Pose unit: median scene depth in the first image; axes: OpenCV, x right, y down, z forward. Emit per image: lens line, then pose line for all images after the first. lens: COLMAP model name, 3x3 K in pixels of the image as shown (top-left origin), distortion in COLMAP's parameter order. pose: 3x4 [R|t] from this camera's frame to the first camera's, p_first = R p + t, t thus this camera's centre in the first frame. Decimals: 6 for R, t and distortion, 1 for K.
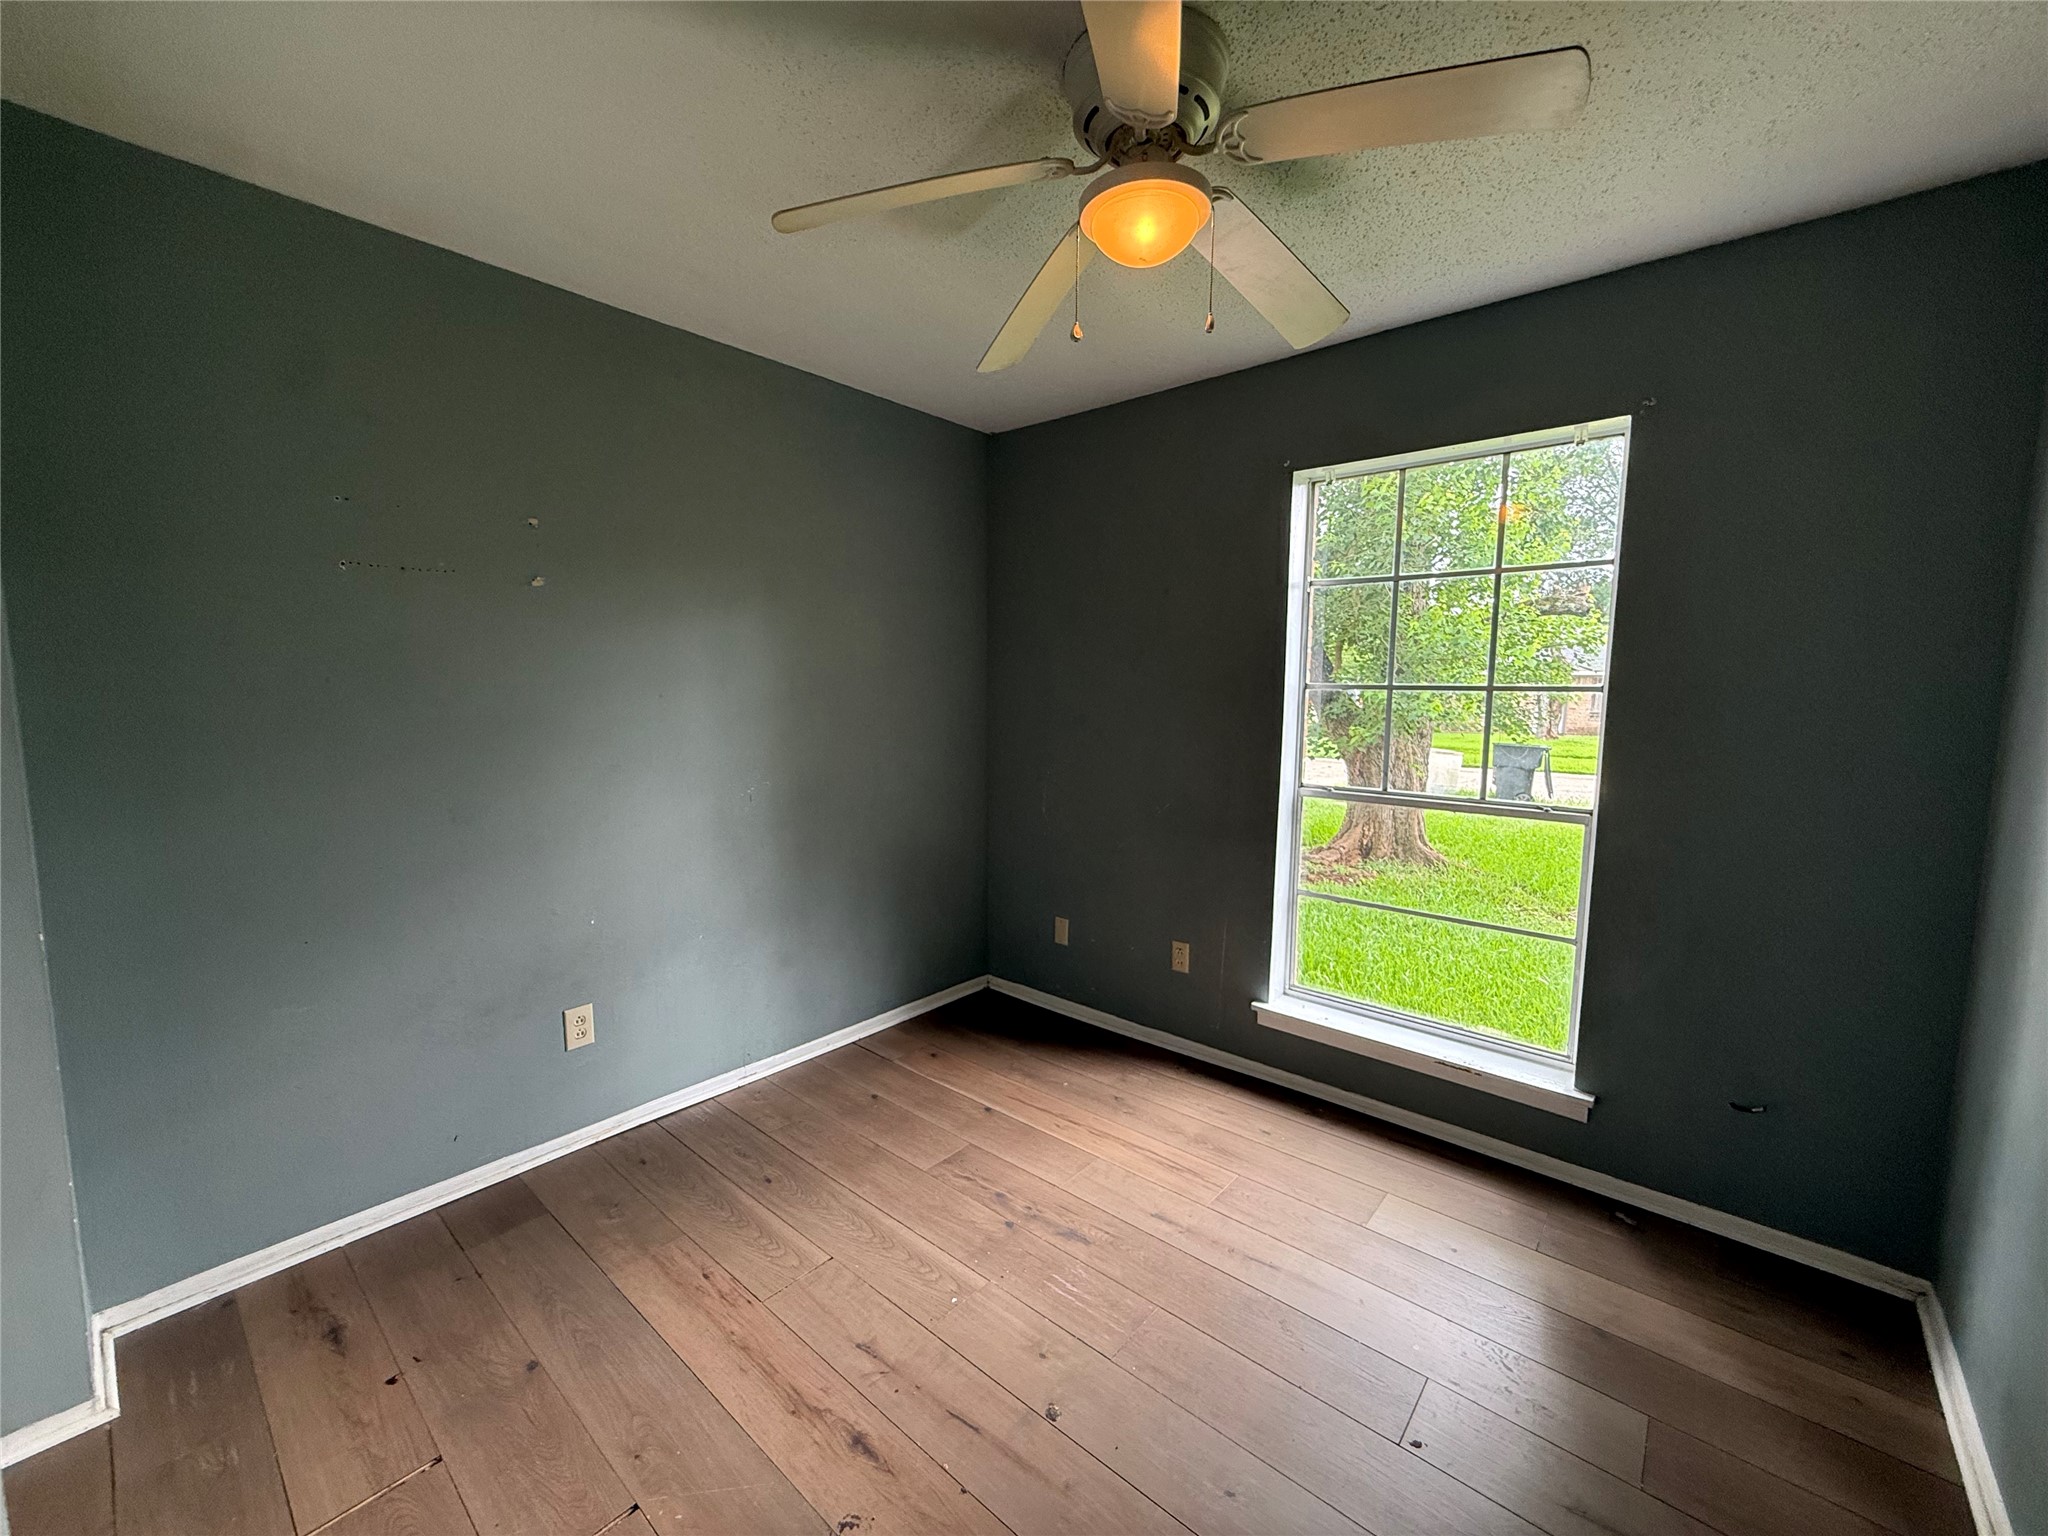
lens RADIAL K [[815.2, 0, 1023.8], [0, 815.2, 765.8], [0, 0, 1]] dist [-0.000869, 0.000089]
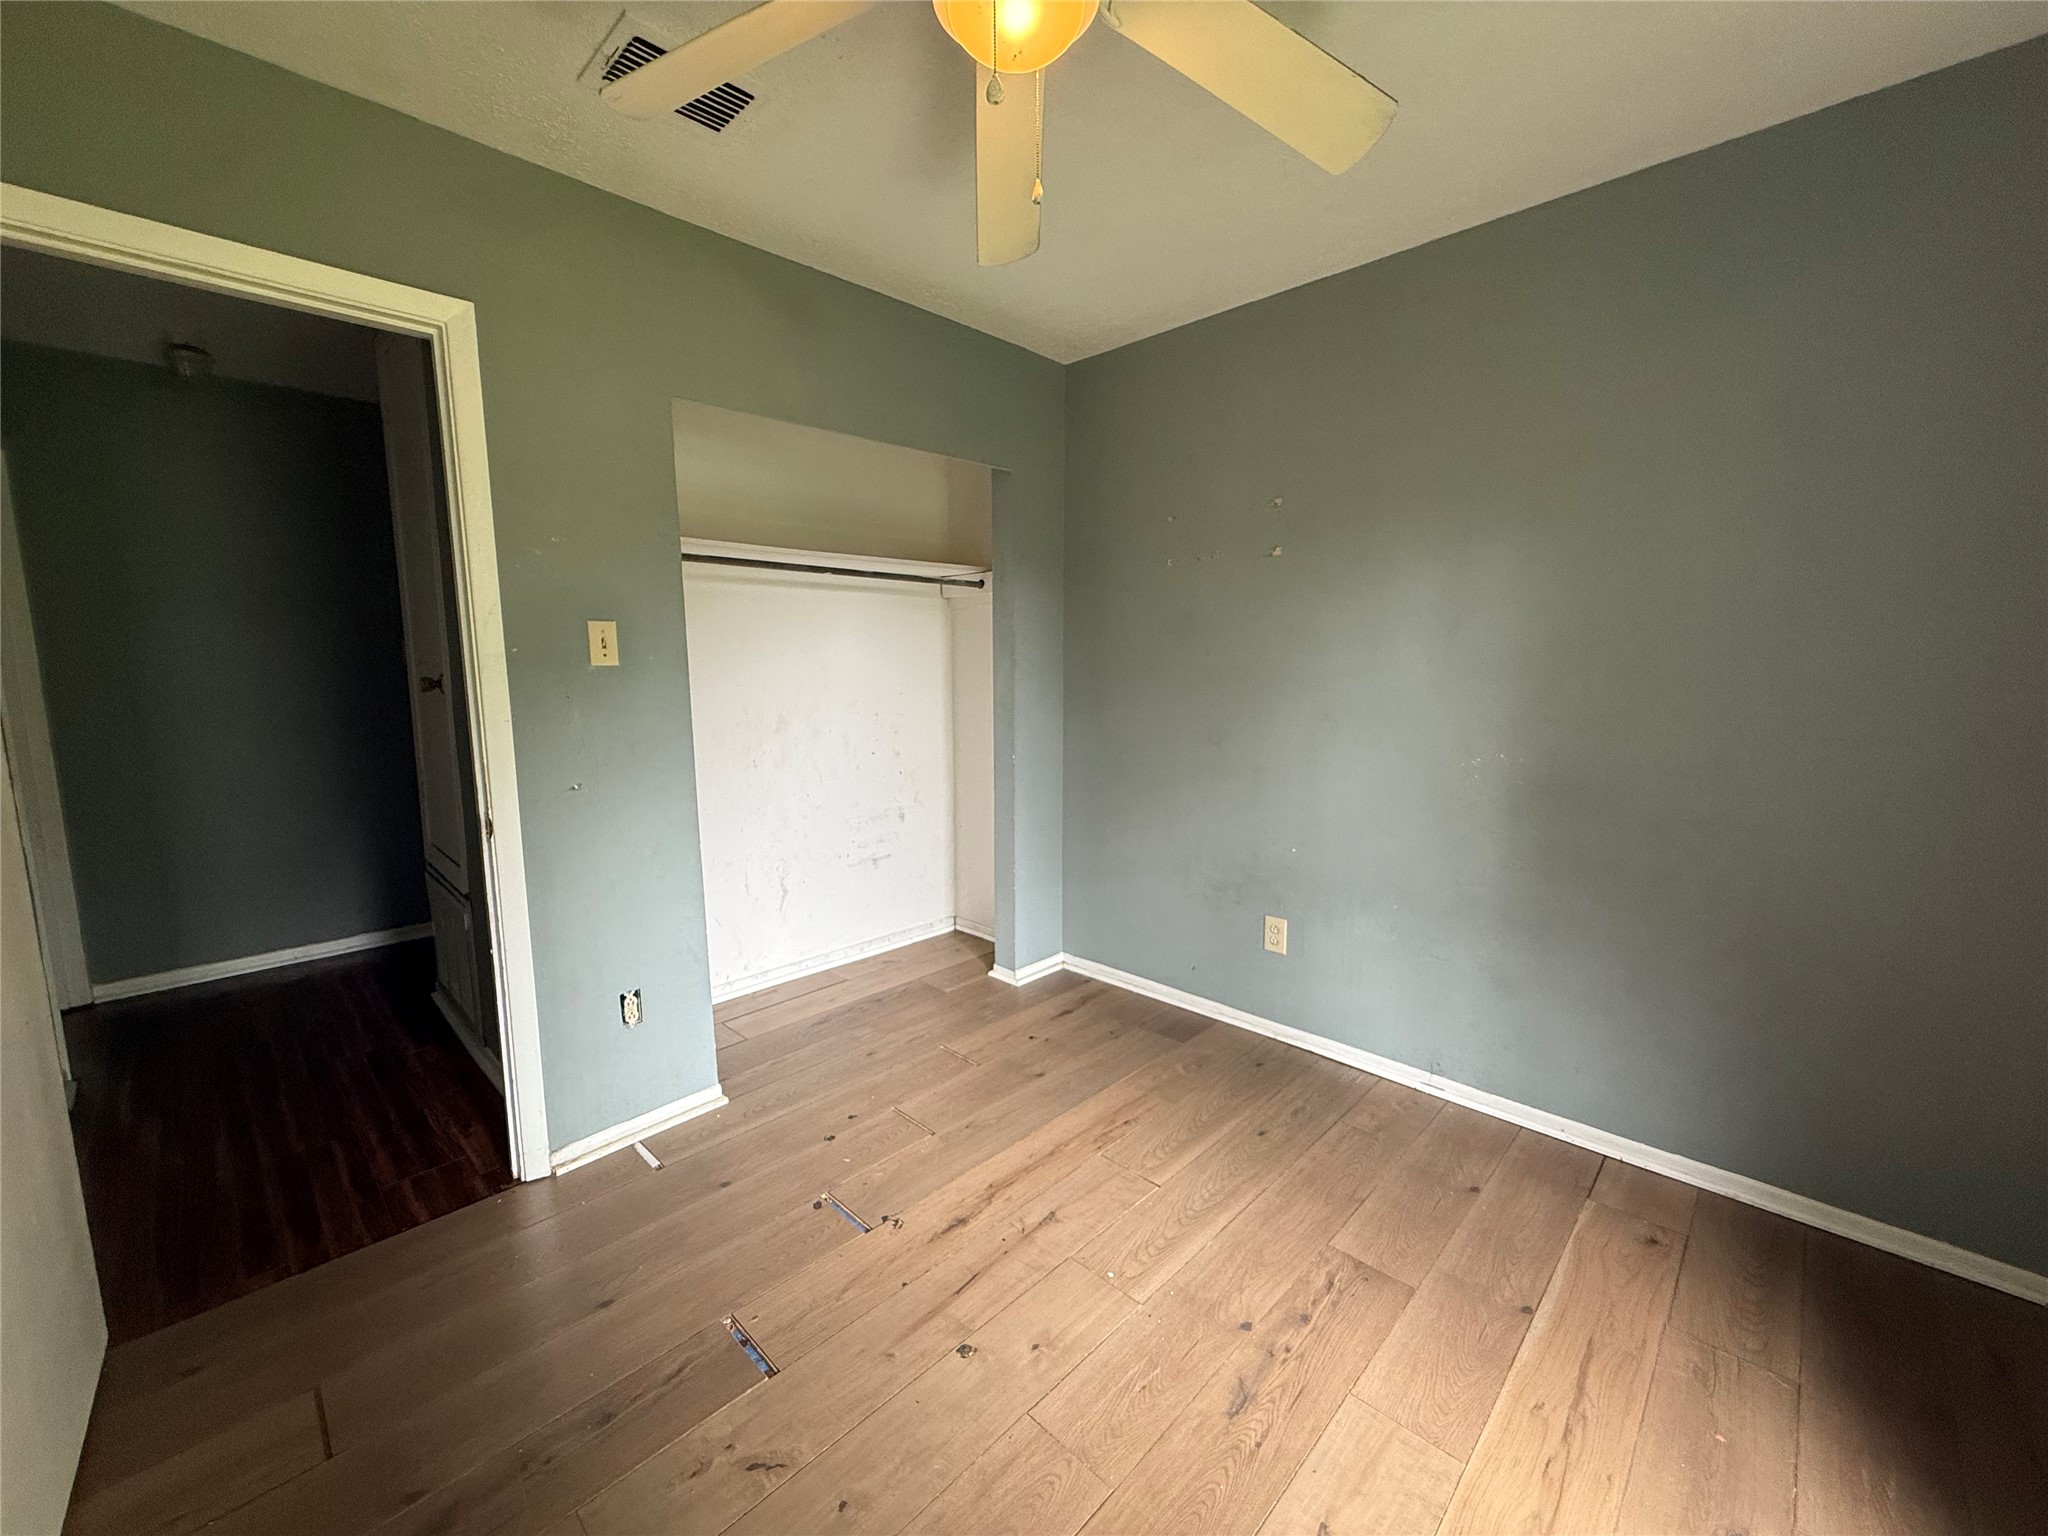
lens RADIAL K [[815.2, 0, 1023.6], [0, 815.2, 773.1], [0, 0, 1]] dist [-0.000869, 0.000089]
pose [[-0.063404, 0.129425, -0.989560, 0.701686], [-0.097216, 0.986038, 0.135193, -0.035250], [0.993242, 0.104772, -0.049936, 0.790584]]
